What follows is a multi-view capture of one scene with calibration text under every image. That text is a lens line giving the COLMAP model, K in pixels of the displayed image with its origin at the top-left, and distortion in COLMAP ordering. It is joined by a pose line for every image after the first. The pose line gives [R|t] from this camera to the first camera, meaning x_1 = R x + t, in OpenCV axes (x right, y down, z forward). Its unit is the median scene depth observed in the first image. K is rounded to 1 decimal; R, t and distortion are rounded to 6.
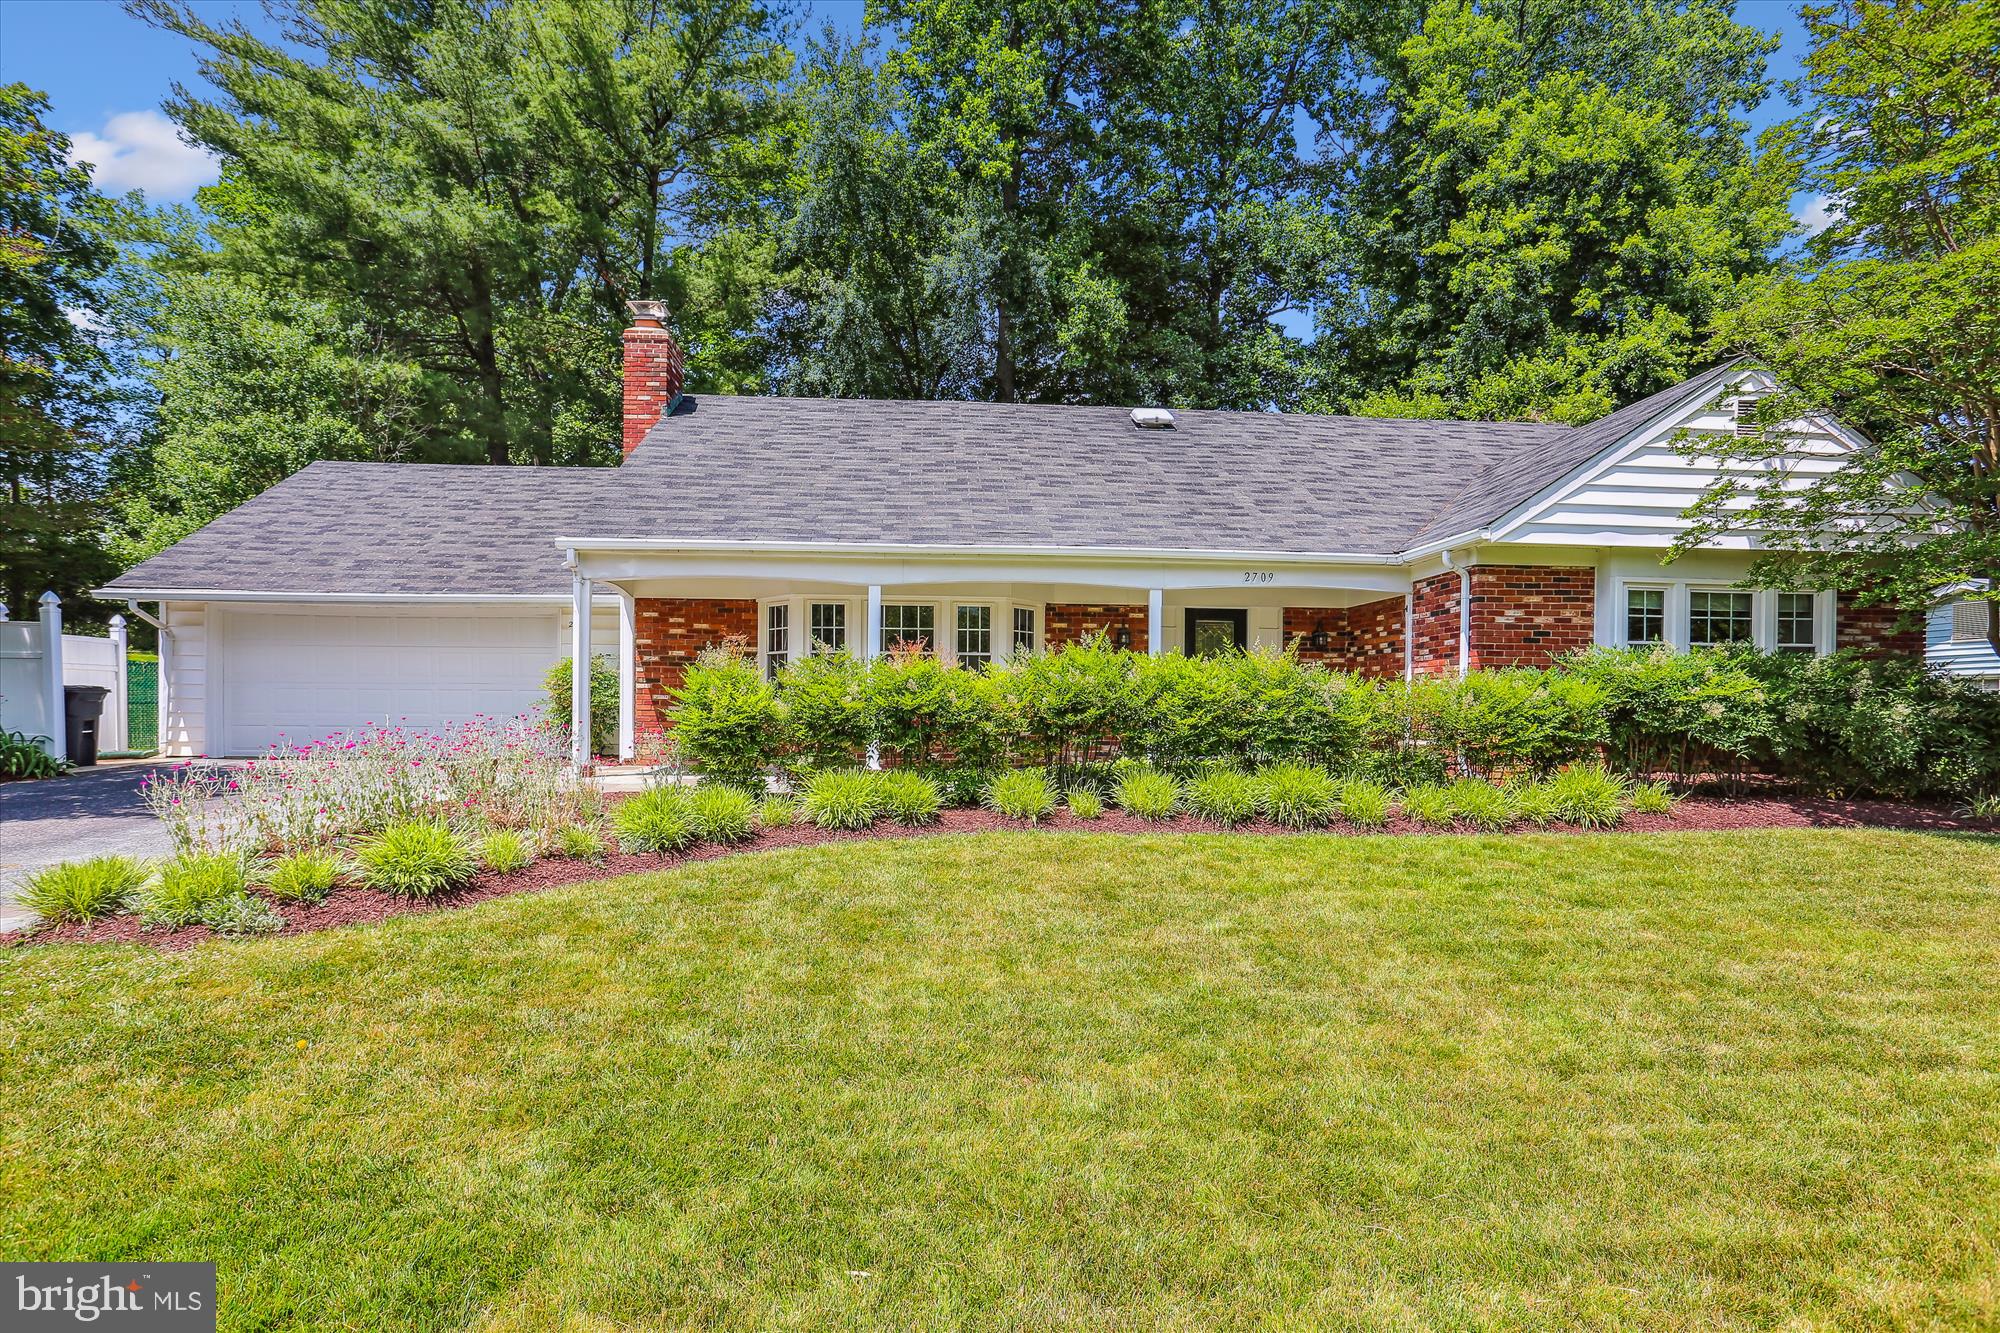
lens RADIAL K [[947.2, 0, 1003.6], [0, 947.2, 721.0], [0, 0, 1]] dist [-0.027609, 0.001012]
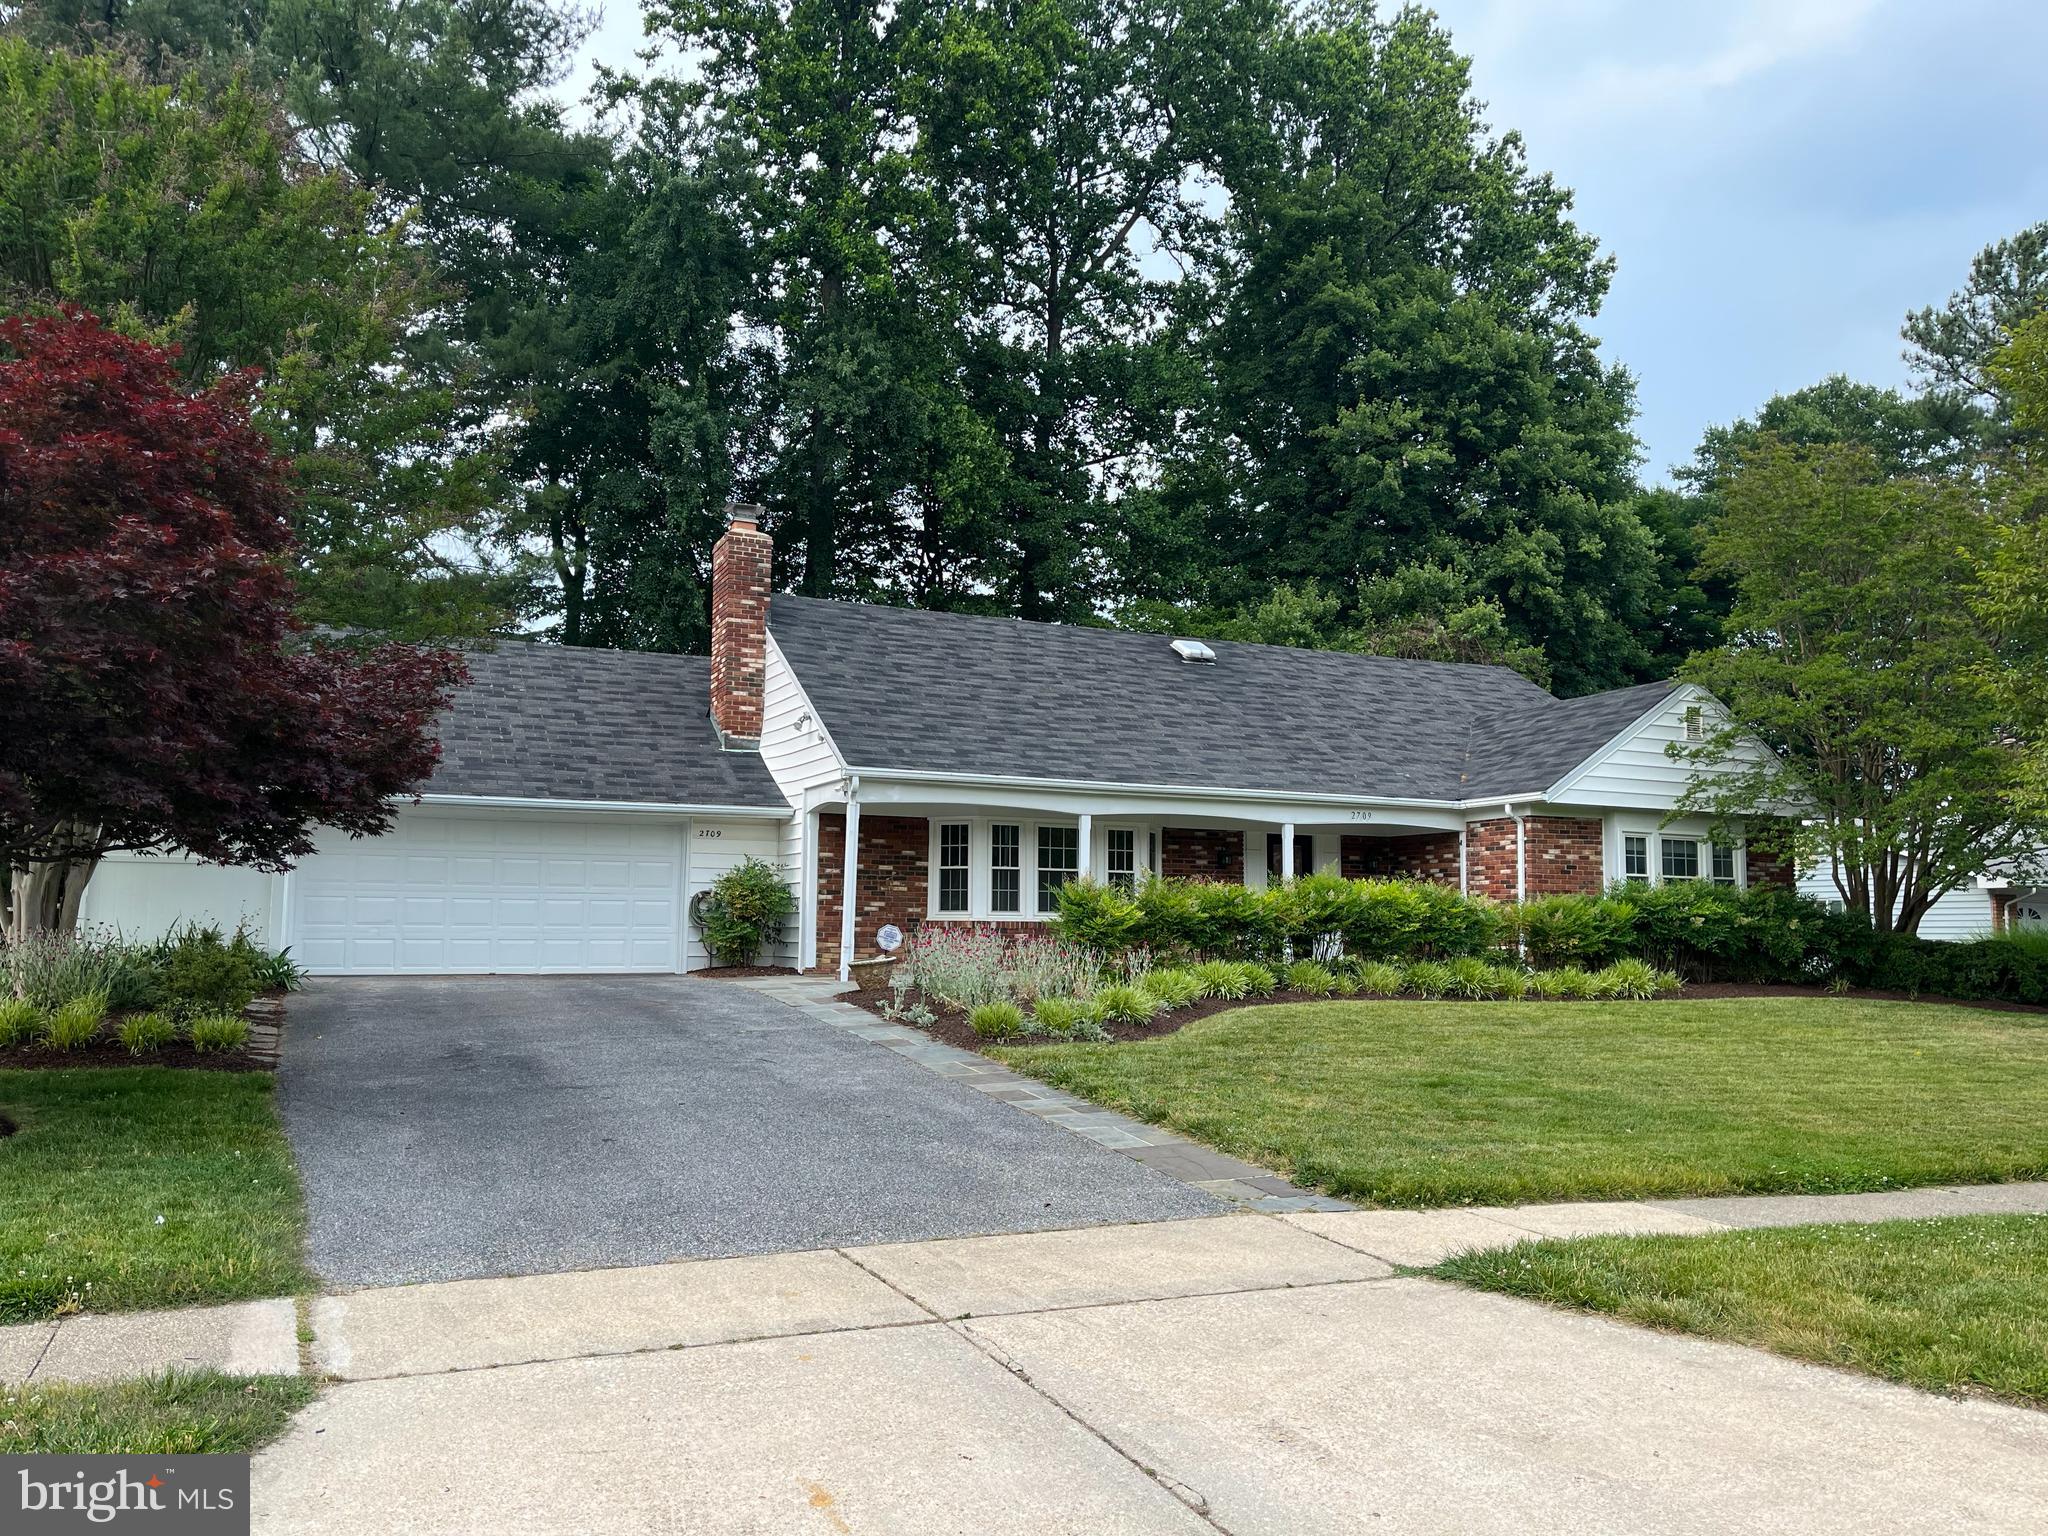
lens RADIAL K [[1613.3, 0, 1024.0], [0, 1613.3, 768.0], [0, 0, 1]] dist [0.005619, 0.001965]
pose [[0.930275, 0.040015, 0.364675, -0.968469], [0.003544, 0.993007, -0.118002, 0.035225], [-0.366847, 0.111067, 0.923627, -0.835731]]
